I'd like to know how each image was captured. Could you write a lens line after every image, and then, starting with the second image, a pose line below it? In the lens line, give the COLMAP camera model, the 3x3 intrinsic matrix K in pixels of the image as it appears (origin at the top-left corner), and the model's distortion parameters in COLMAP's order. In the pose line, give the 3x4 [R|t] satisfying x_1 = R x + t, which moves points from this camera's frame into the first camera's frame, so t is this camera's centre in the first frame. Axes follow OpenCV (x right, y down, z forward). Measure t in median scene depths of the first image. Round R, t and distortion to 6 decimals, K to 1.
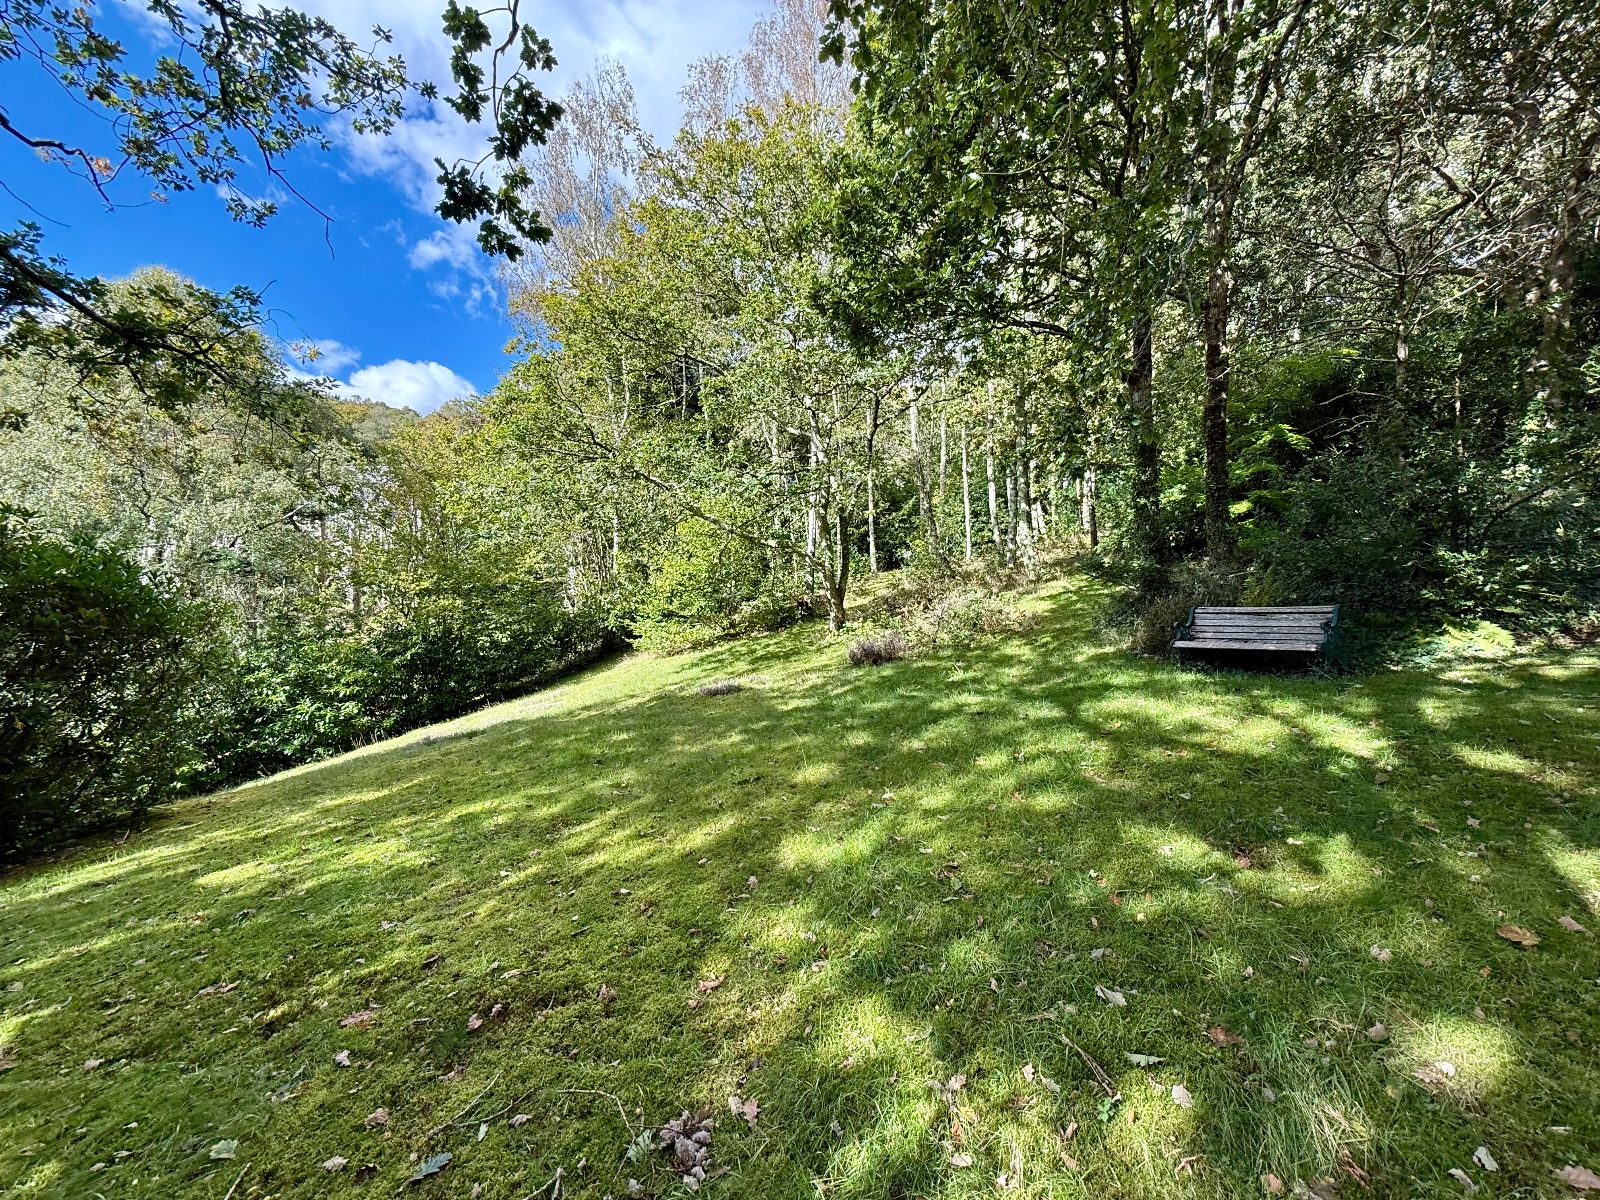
lens RADIAL K [[638.5, 0, 807.3], [0, 638.5, 605.6], [0, 0, 1]] dist [-0.001042, -0.000383]
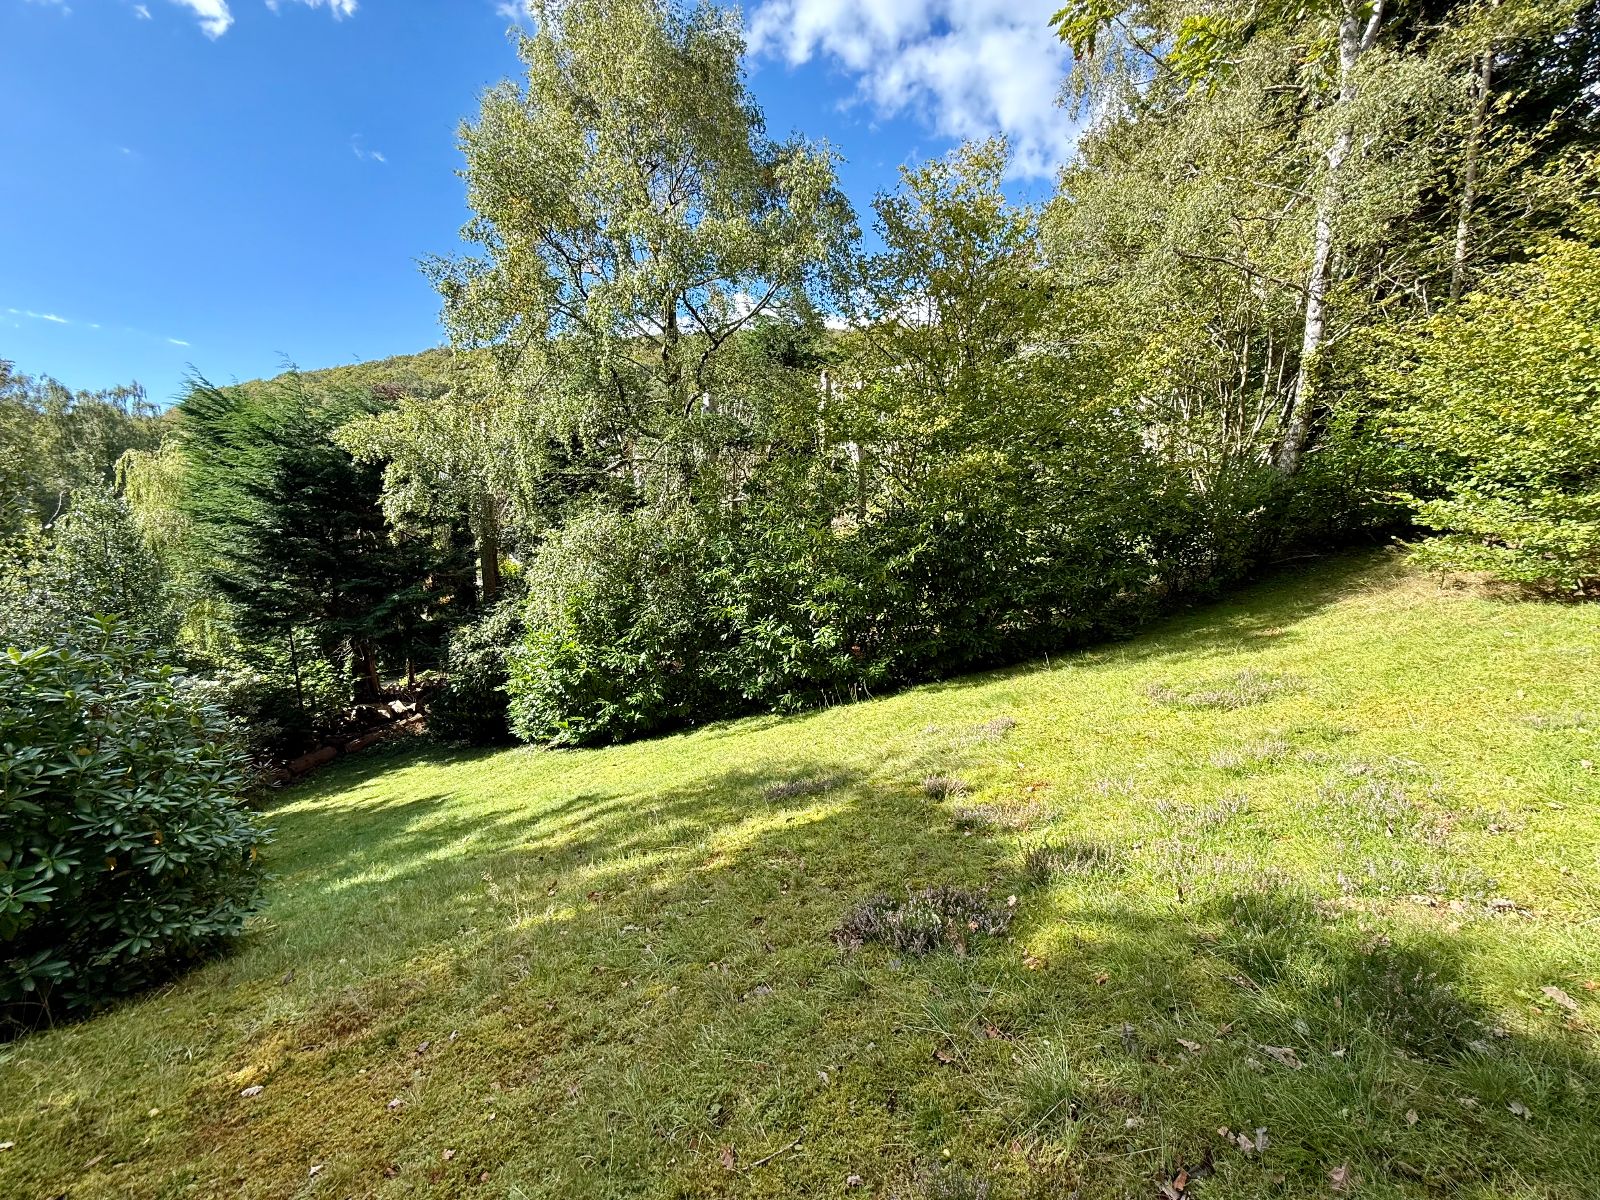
lens RADIAL K [[638.5, 0, 803.0], [0, 638.5, 604.4], [0, 0, 1]] dist [-0.001042, -0.000383]
pose [[0.717325, 0.114209, -0.687314, -0.319817], [-0.004775, 0.987256, 0.159066, 0.033323], [0.696722, -0.110820, 0.708729, 0.561918]]
